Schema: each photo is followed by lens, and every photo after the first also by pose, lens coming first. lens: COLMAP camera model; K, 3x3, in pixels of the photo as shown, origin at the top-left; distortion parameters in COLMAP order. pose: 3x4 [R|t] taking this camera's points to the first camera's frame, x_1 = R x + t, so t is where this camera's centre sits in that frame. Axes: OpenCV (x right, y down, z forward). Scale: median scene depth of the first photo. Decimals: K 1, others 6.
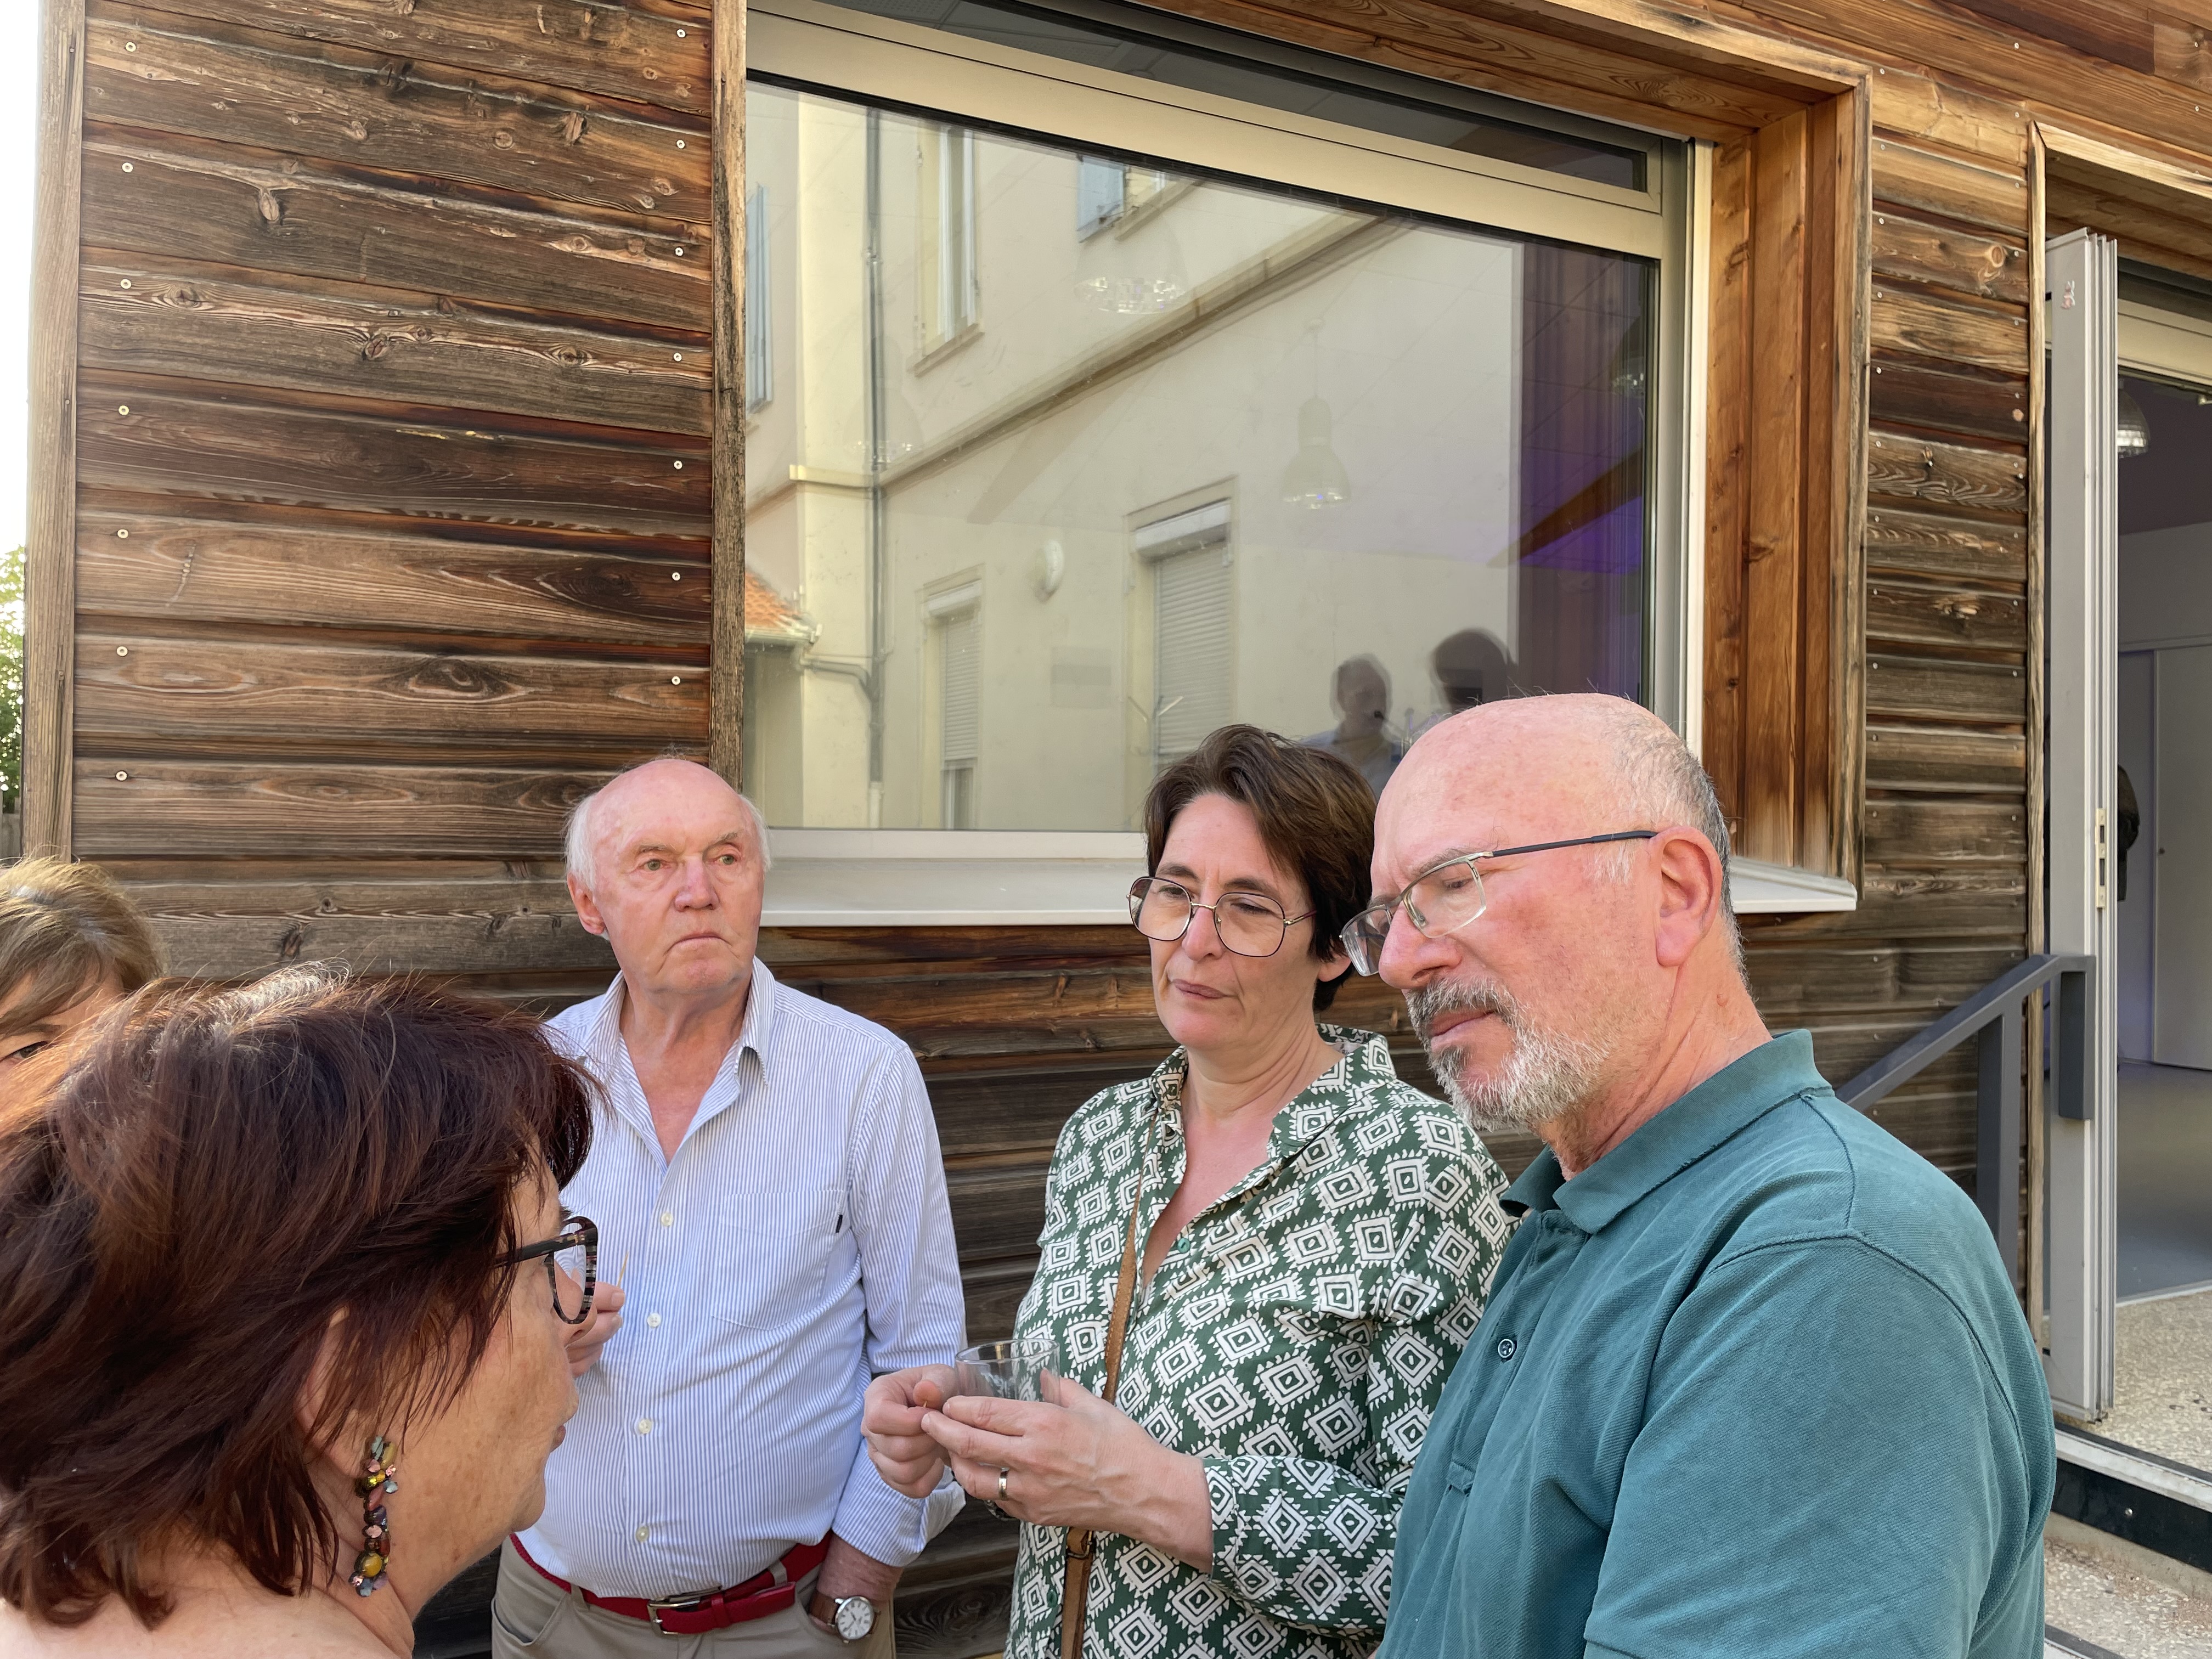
lens RADIAL K [[1680.5, 0, 1100.1], [0, 1680.5, 816.1], [0, 0, 1]] dist [0.088043, -0.117891]
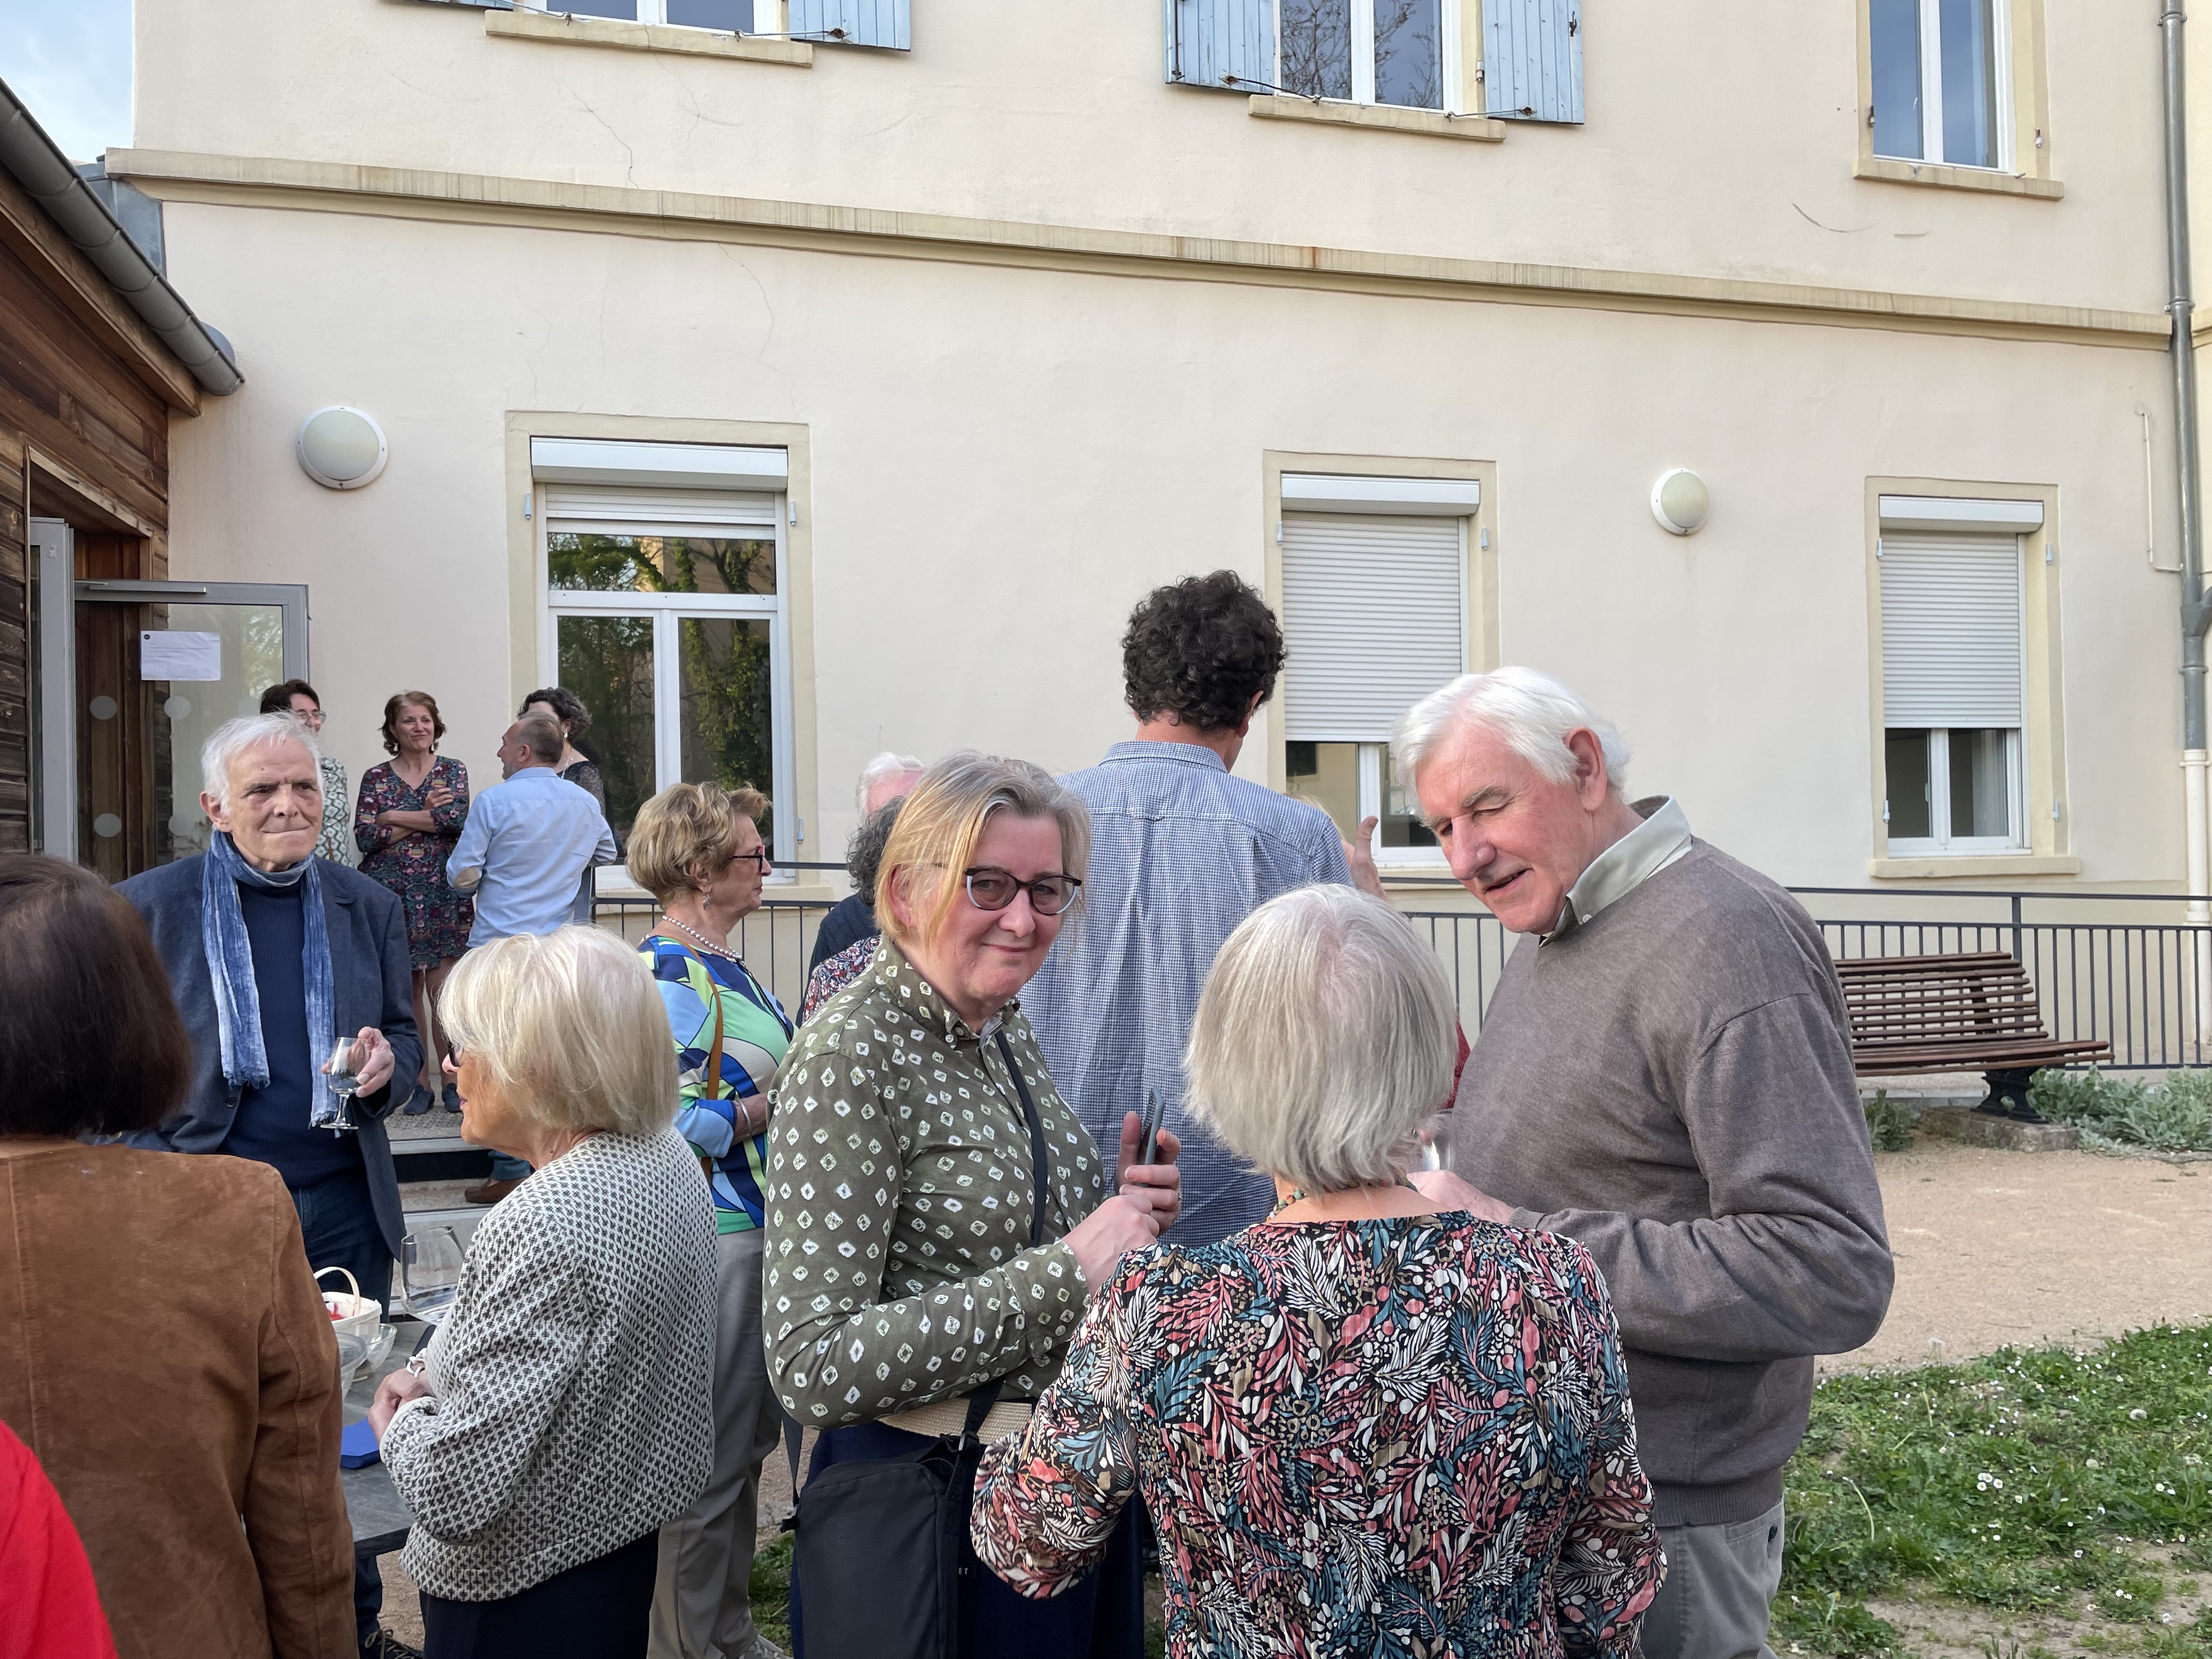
lens RADIAL K [[1680.5, 0, 1139.1], [0, 1680.5, 817.5], [0, 0, 1]] dist [0.088043, -0.117891]
pose [[0.174579, 0.003944, 0.984635, -1.666023], [0.015009, 0.999865, -0.006667, 0.030680], [-0.984529, 0.015943, 0.174496, -0.764224]]
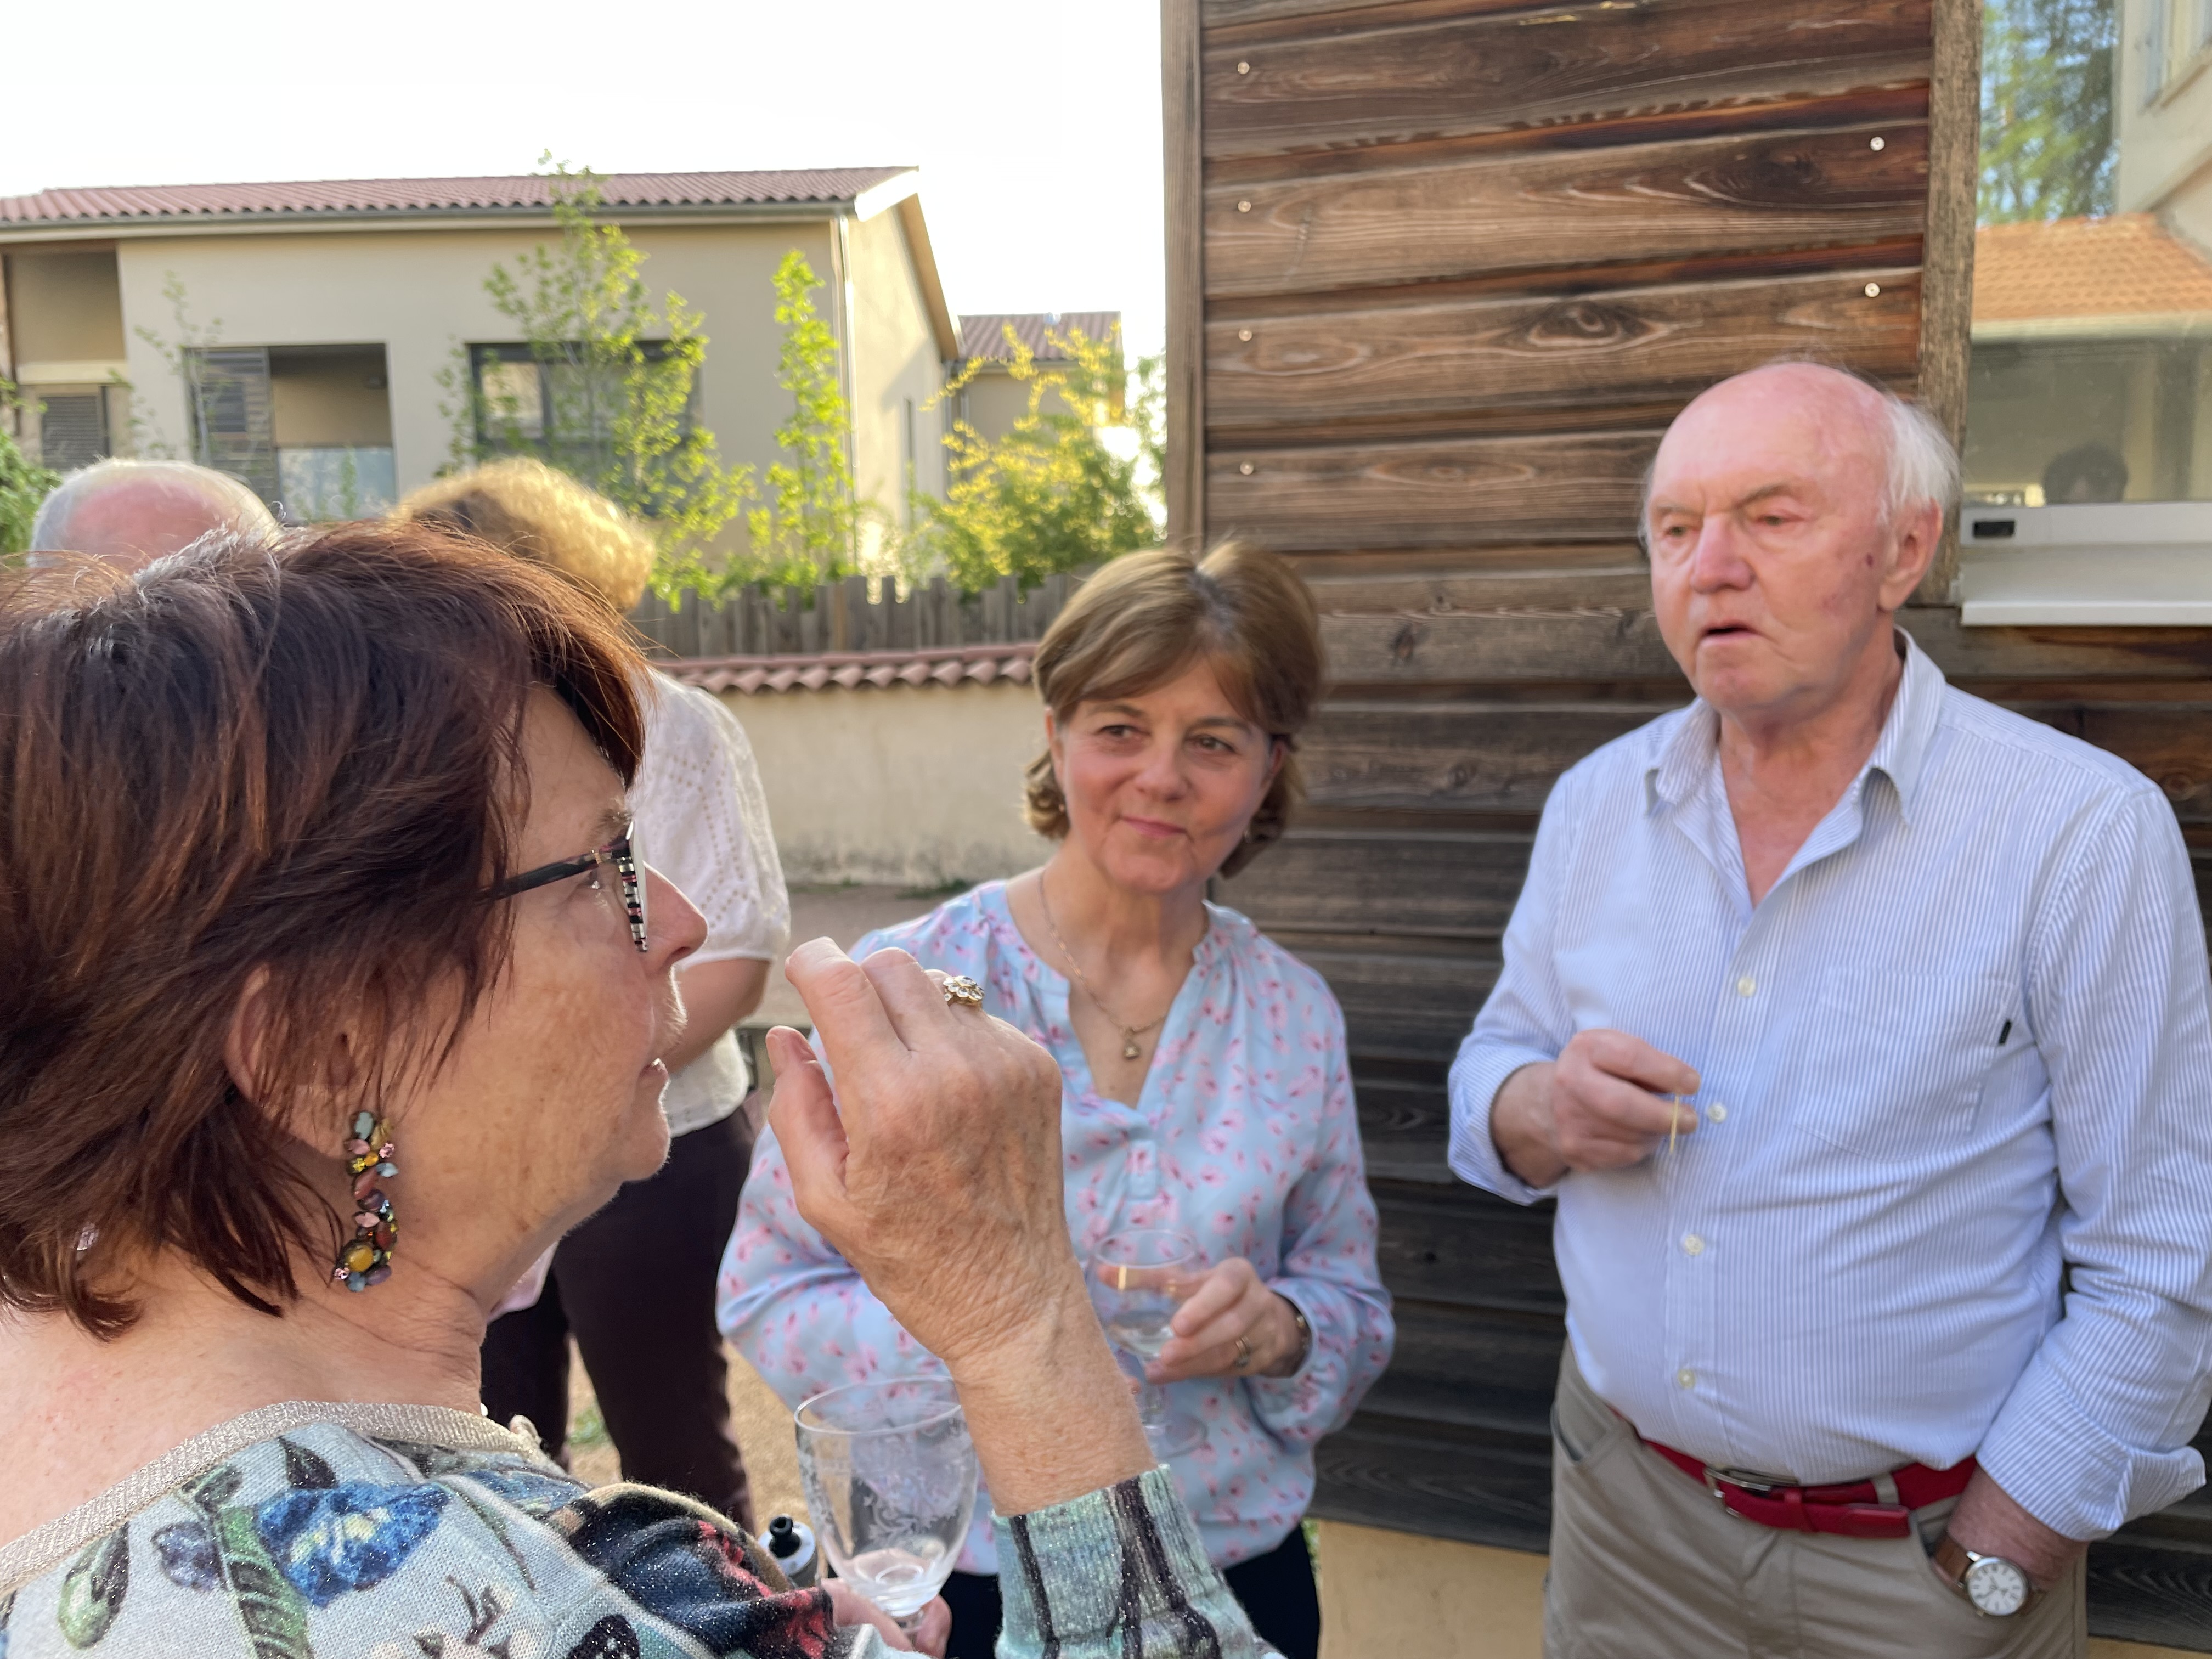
lens RADIAL K [[1680.5, 0, 1122.3], [0, 1680.5, 818.9], [0, 0, 1]] dist [0.088043, -0.117891]
pose [[0.700341, 0.062876, -0.711034, 0.066489], [0.024293, 0.993437, 0.111775, 0.060424], [0.713395, -0.095554, 0.694217, 0.241512]]
